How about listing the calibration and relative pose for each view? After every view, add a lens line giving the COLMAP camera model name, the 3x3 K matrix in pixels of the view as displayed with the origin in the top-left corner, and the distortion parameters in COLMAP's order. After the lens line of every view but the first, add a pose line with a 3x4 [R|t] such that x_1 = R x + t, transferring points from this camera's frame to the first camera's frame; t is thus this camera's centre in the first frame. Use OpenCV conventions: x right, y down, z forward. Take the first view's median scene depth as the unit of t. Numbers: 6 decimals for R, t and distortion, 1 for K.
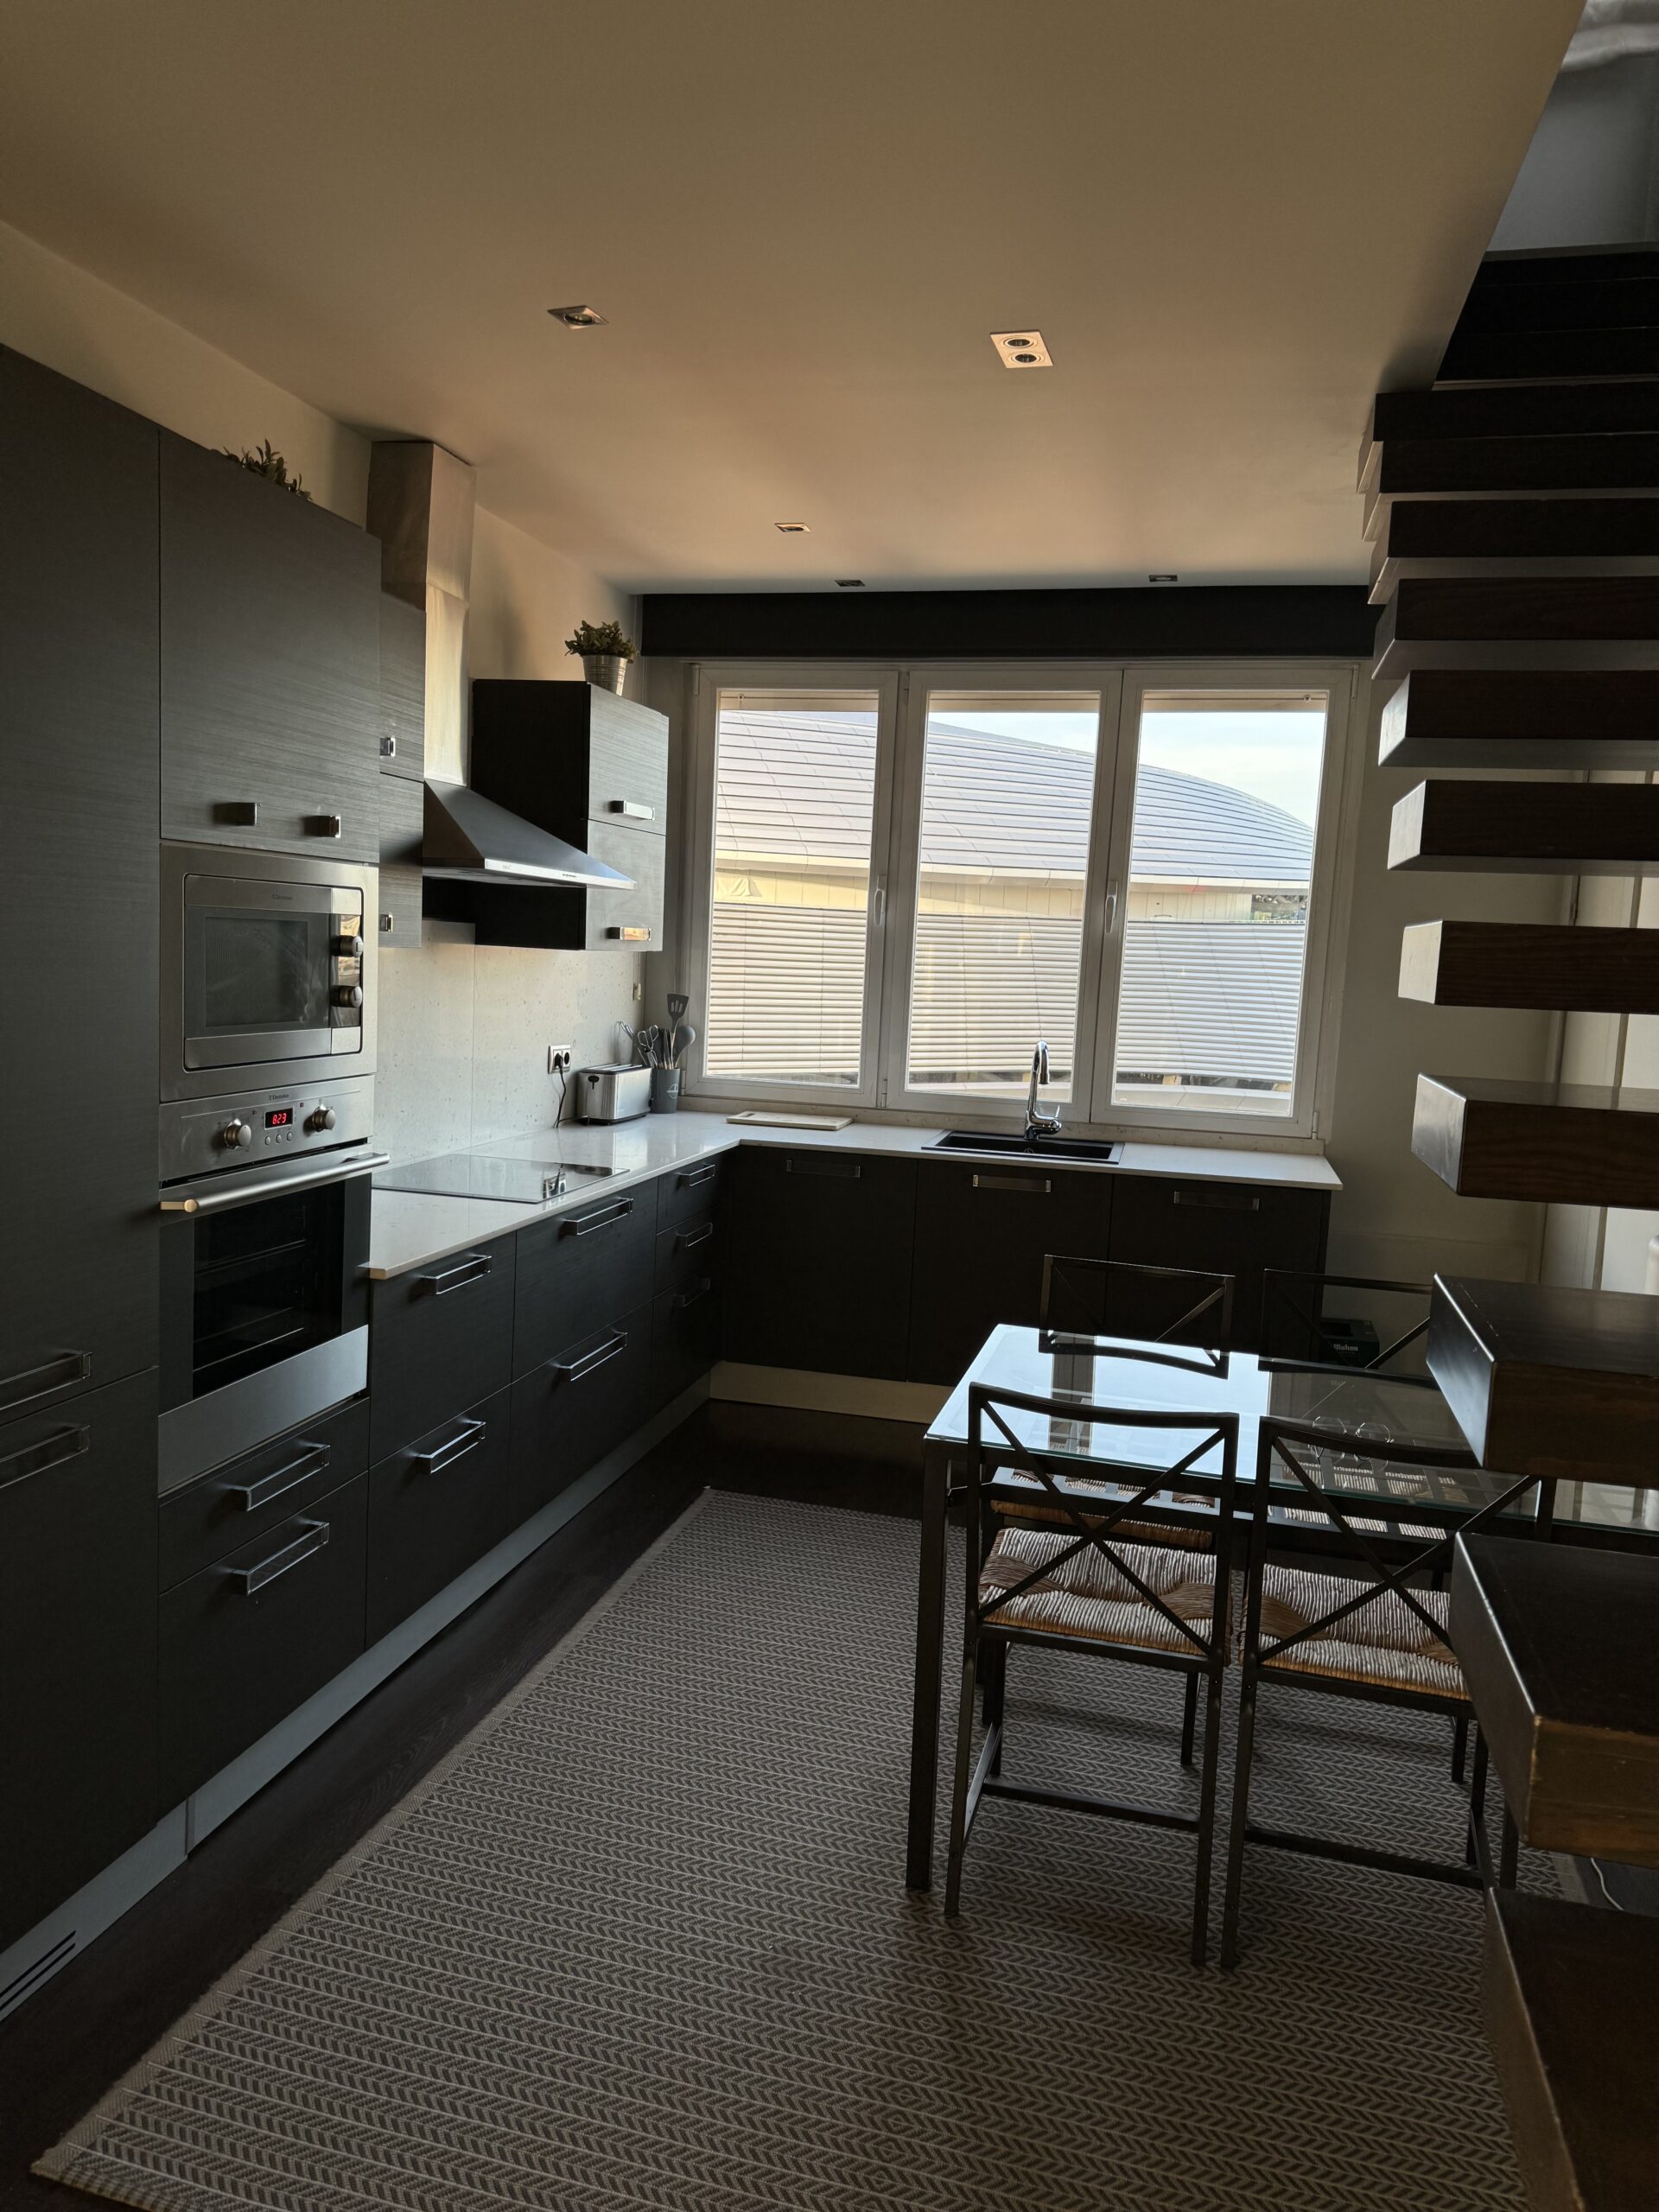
lens RADIAL K [[1518.4, 0, 829.5], [0, 1518.4, 1106.0], [0, 0, 1]] dist [0.167138, -0.387345]
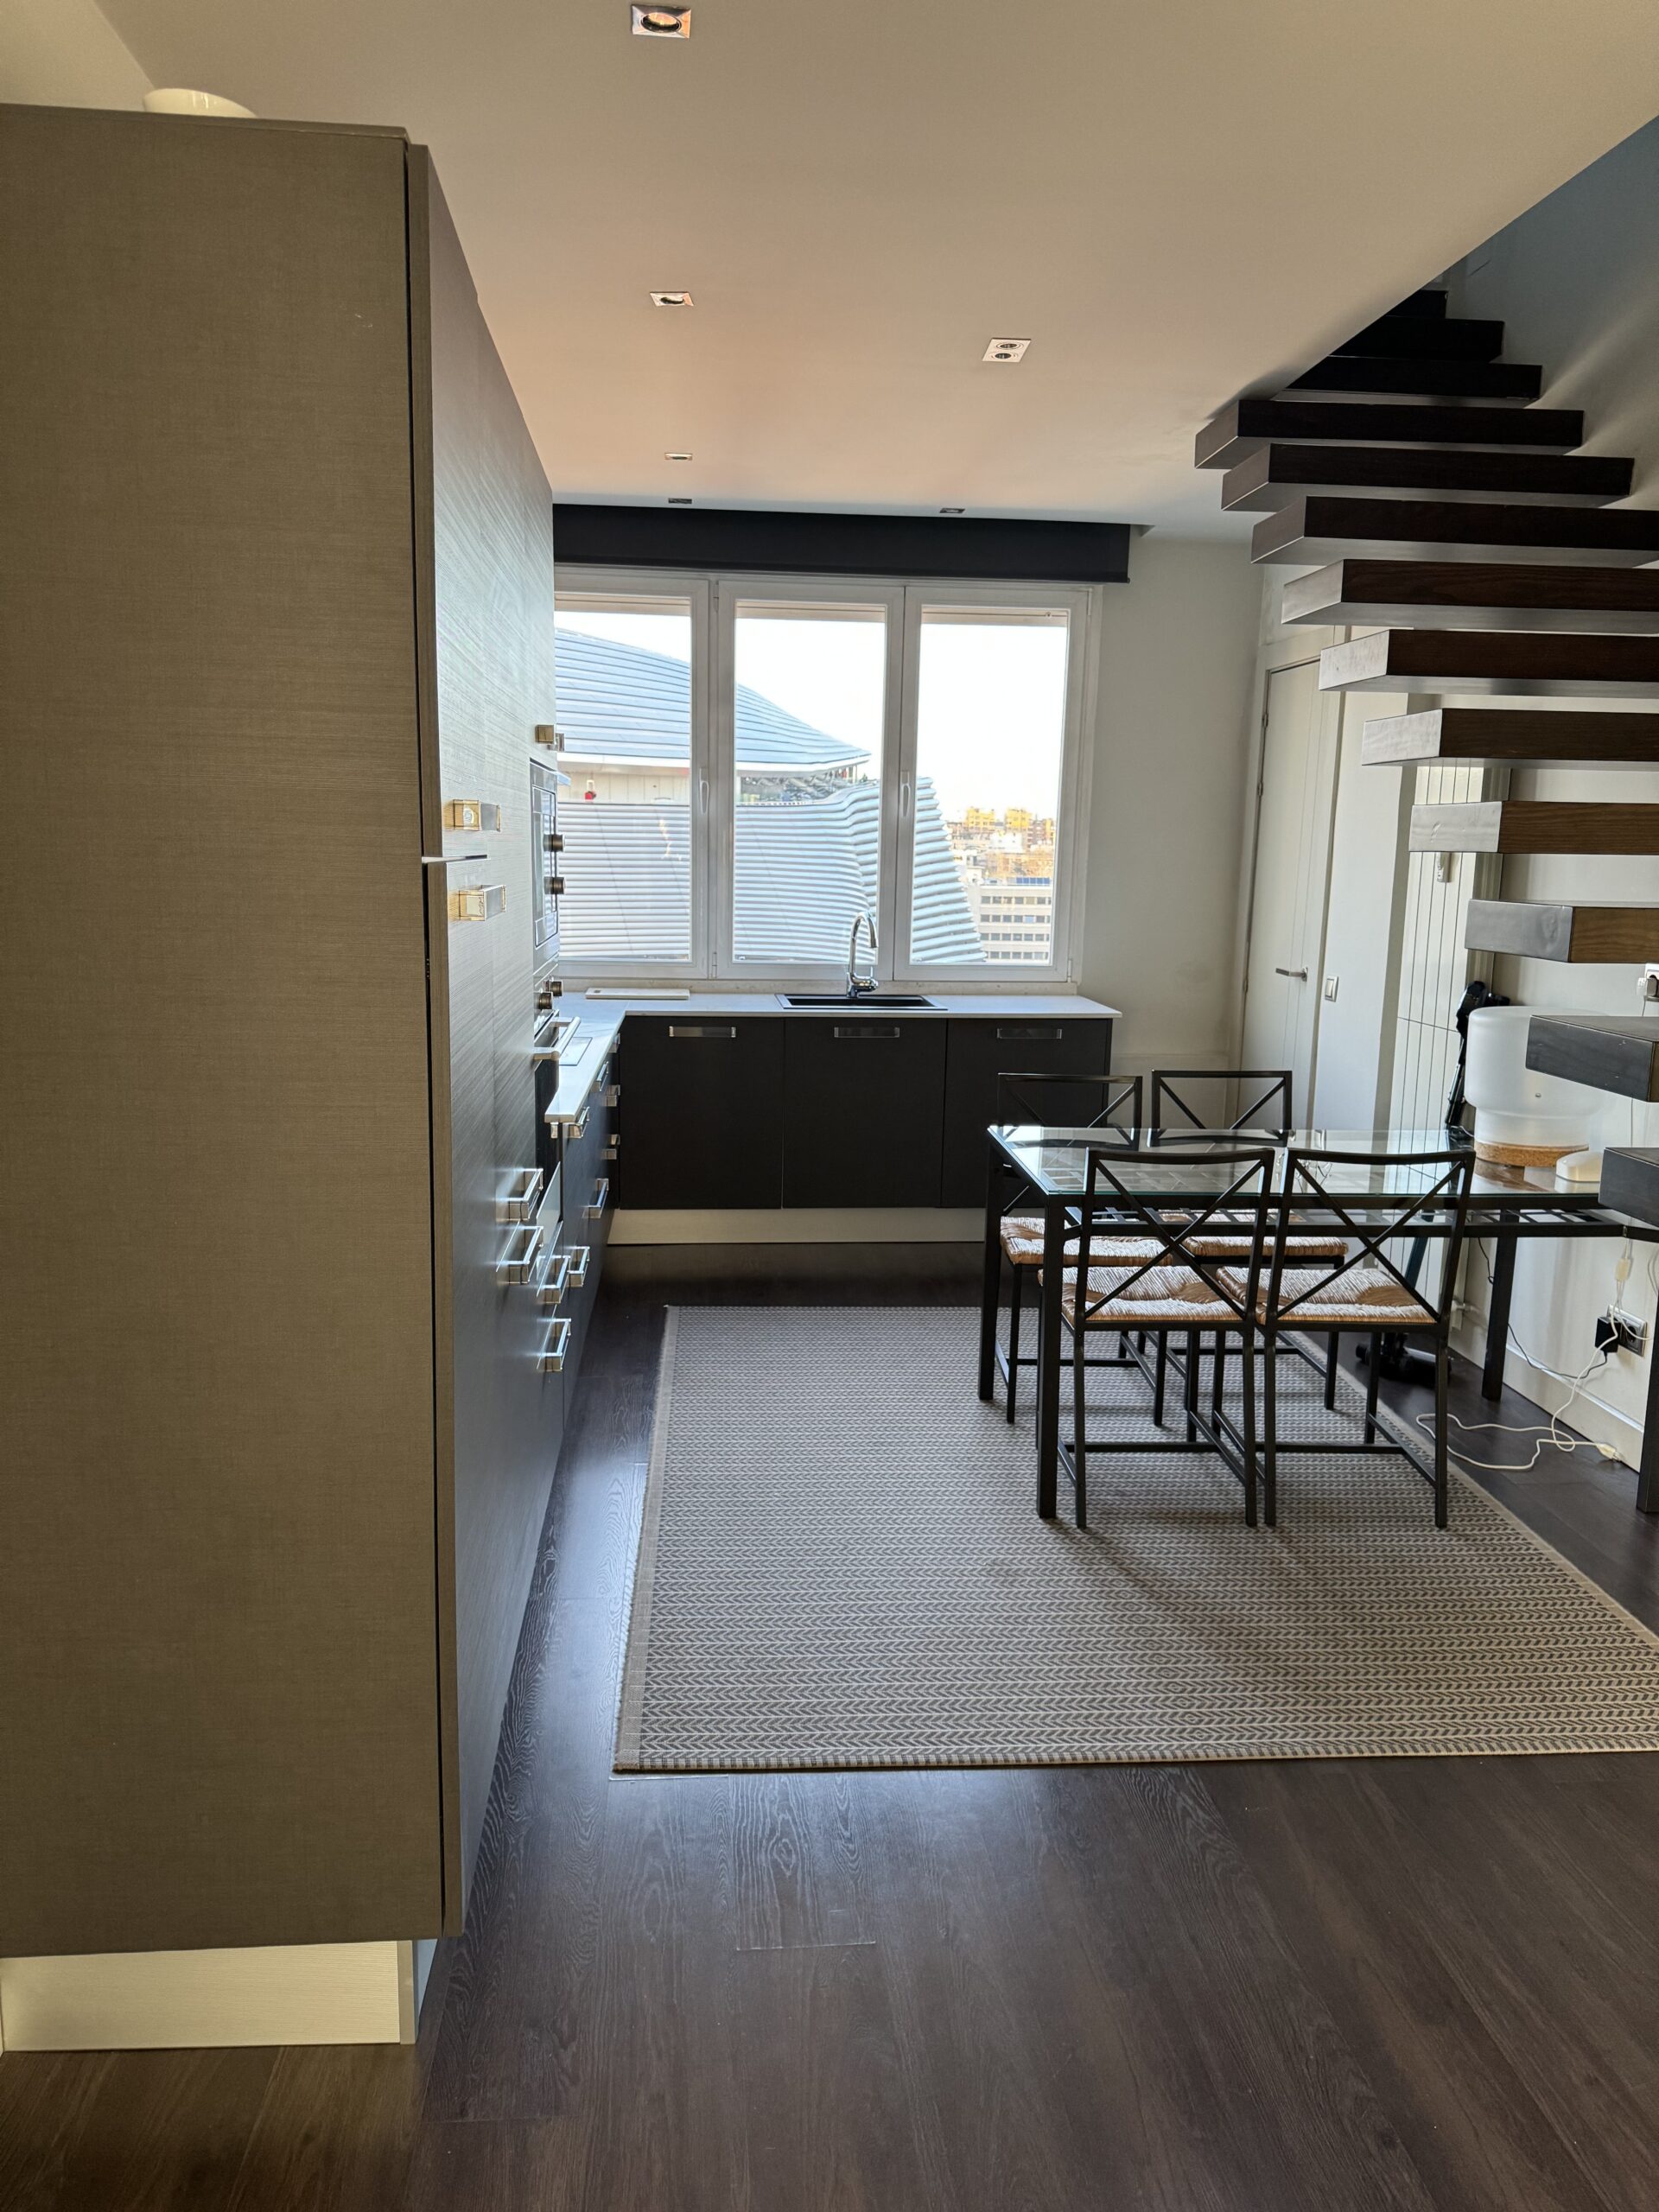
lens RADIAL K [[1518.4, 0, 829.5], [0, 1518.4, 1106.0], [0, 0, 1]] dist [0.167138, -0.387345]
pose [[0.946649, -0.081806, 0.311710, -0.272300], [0.058436, 0.994784, 0.083604, 0.006850], [-0.316923, -0.060929, 0.946492, -0.112547]]
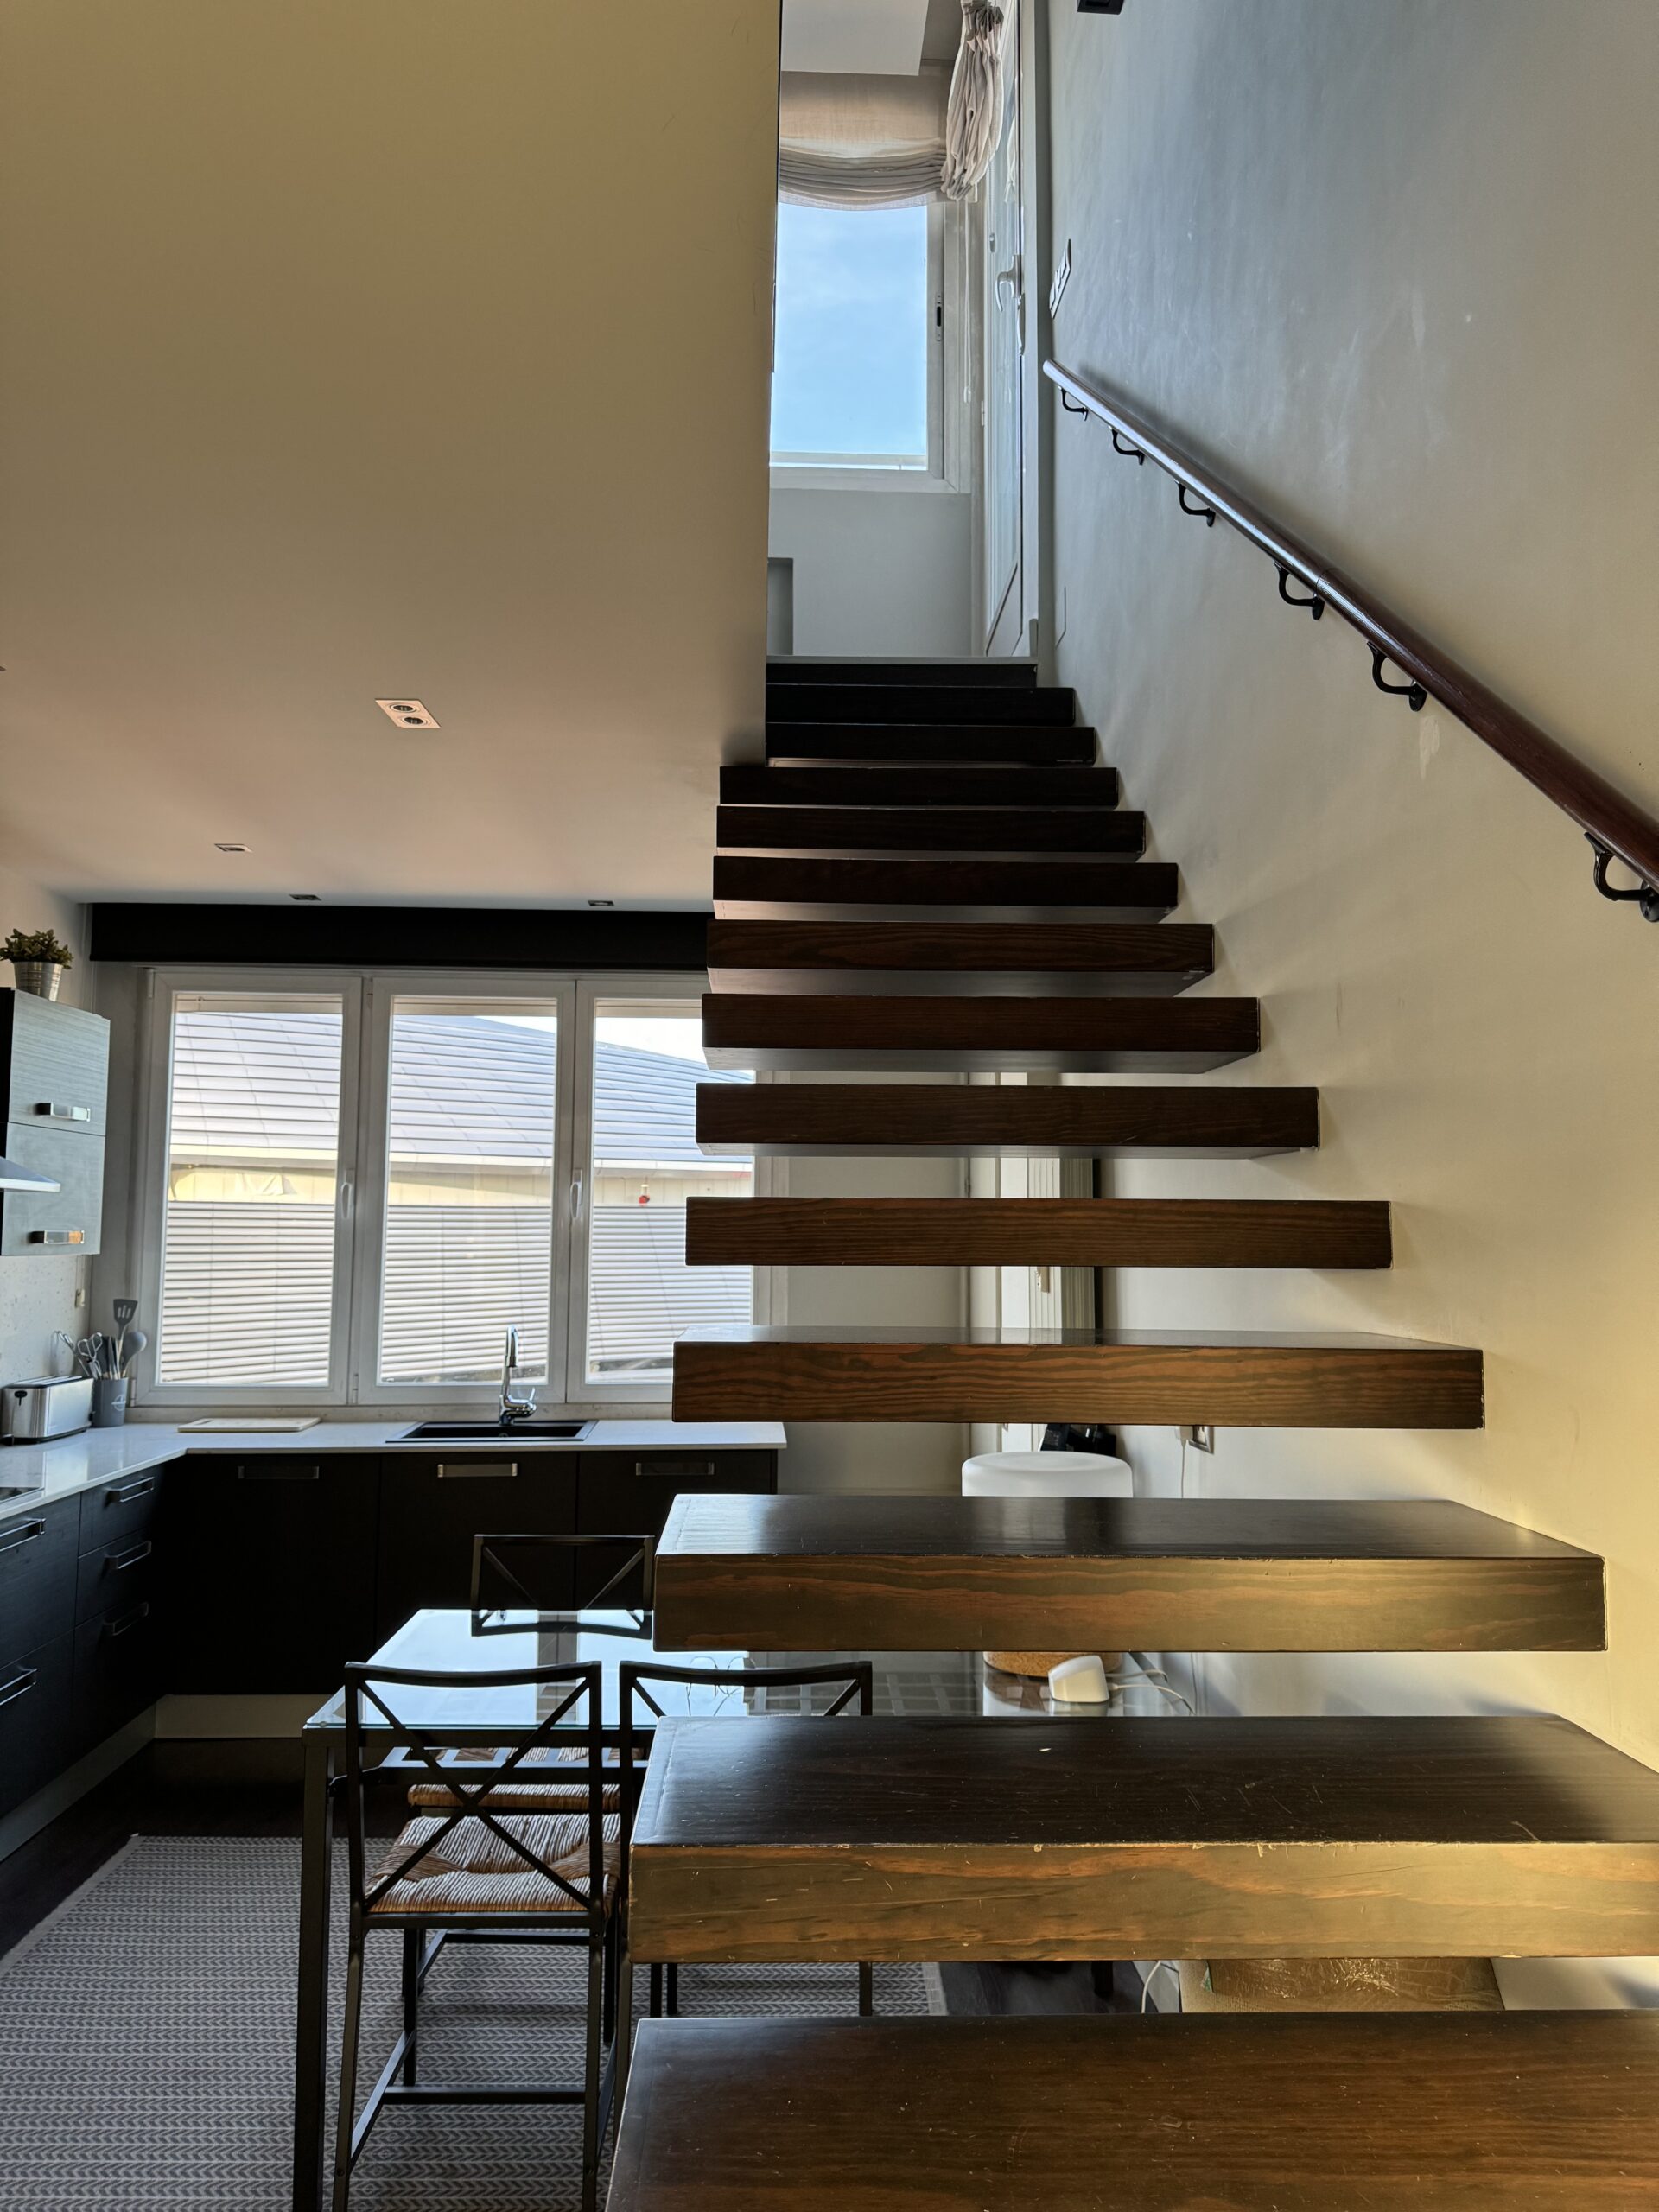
lens RADIAL K [[1527.2, 0, 832.5], [0, 1527.2, 1109.9], [0, 0, 1]] dist [0.037069, -0.052079]
pose [[0.958357, -0.016505, 0.285095, 0.057964], [0.068809, 0.982261, -0.174440, 0.009799], [-0.277158, 0.186793, 0.942492, -0.058602]]
